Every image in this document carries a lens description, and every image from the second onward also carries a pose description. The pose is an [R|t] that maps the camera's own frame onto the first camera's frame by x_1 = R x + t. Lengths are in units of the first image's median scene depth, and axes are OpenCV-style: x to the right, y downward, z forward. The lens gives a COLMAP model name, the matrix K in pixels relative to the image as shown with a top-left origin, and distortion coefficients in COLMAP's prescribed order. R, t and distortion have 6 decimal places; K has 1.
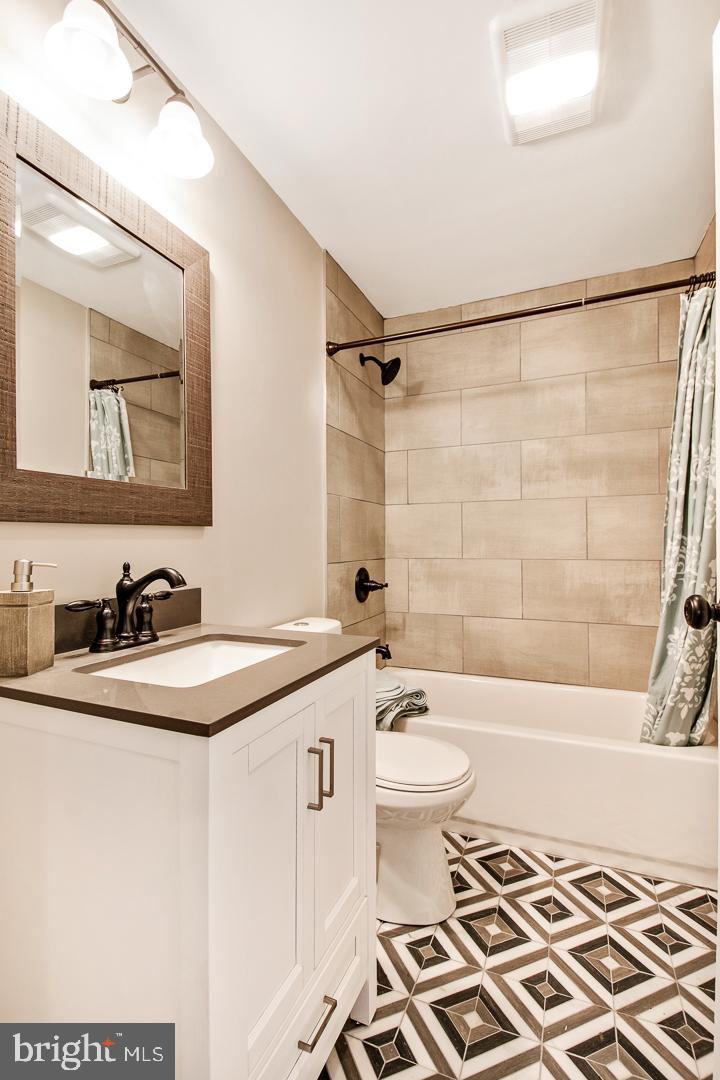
lens RADIAL K [[489.2, 0, 344.2], [0, 489.2, 567.0], [0, 0, 1]] dist [0.002880, -0.010036]
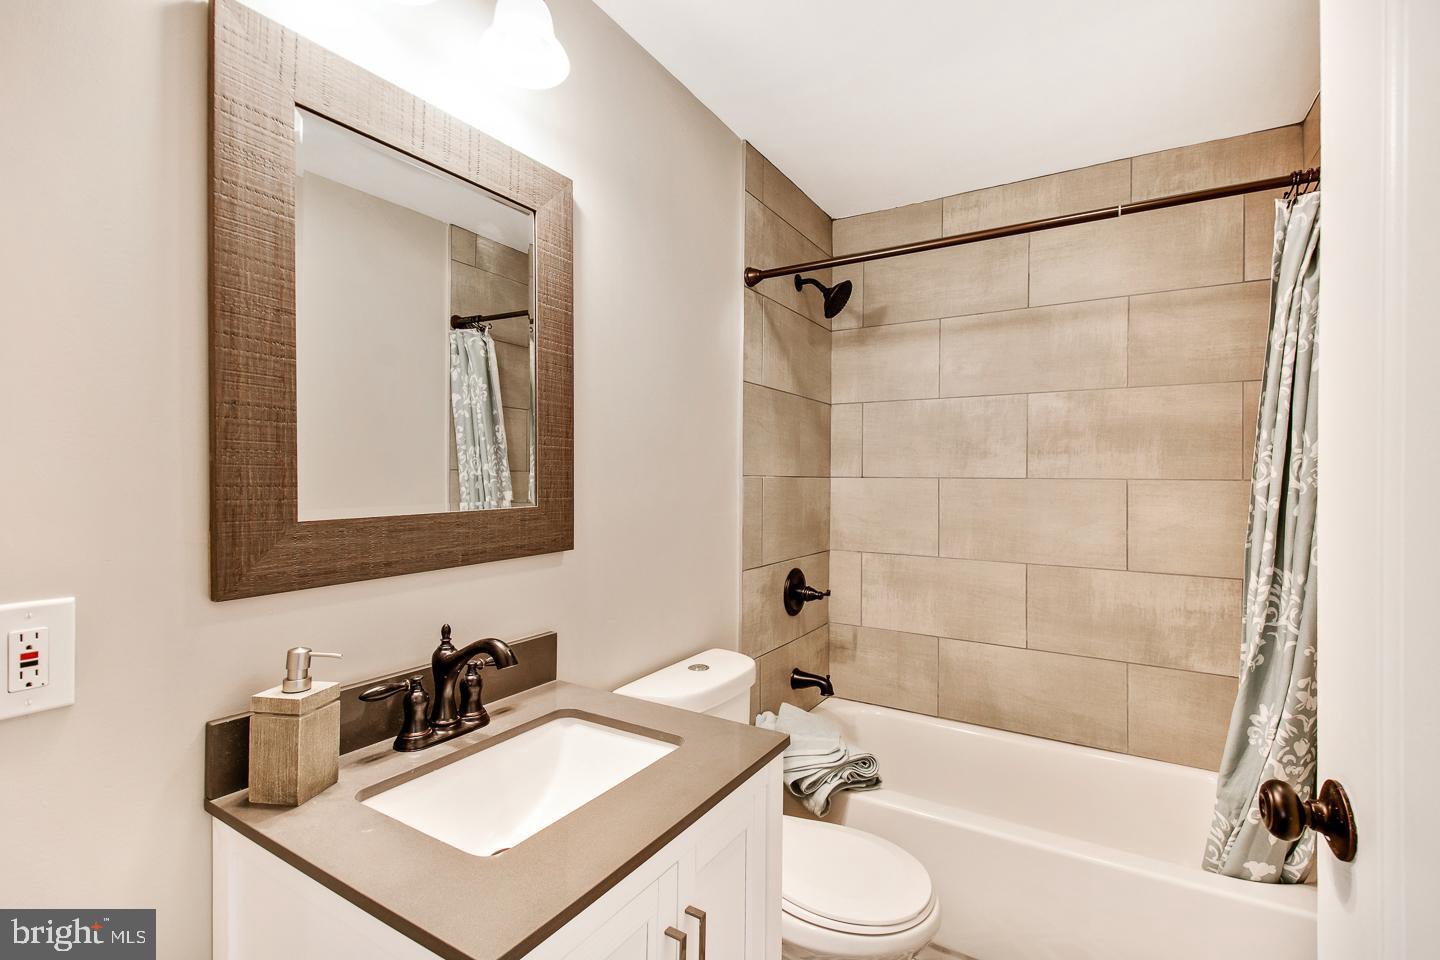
lens RADIAL K [[652.3, 0, 694.6], [0, 652.3, 536.0], [0, 0, 1]] dist [0.002880, -0.010036]
pose [[0.990577, 0.012448, -0.136389, 0.038989], [-0.012452, 0.999922, 0.000825, -0.086212], [0.136388, 0.000881, 0.990655, 0.034190]]
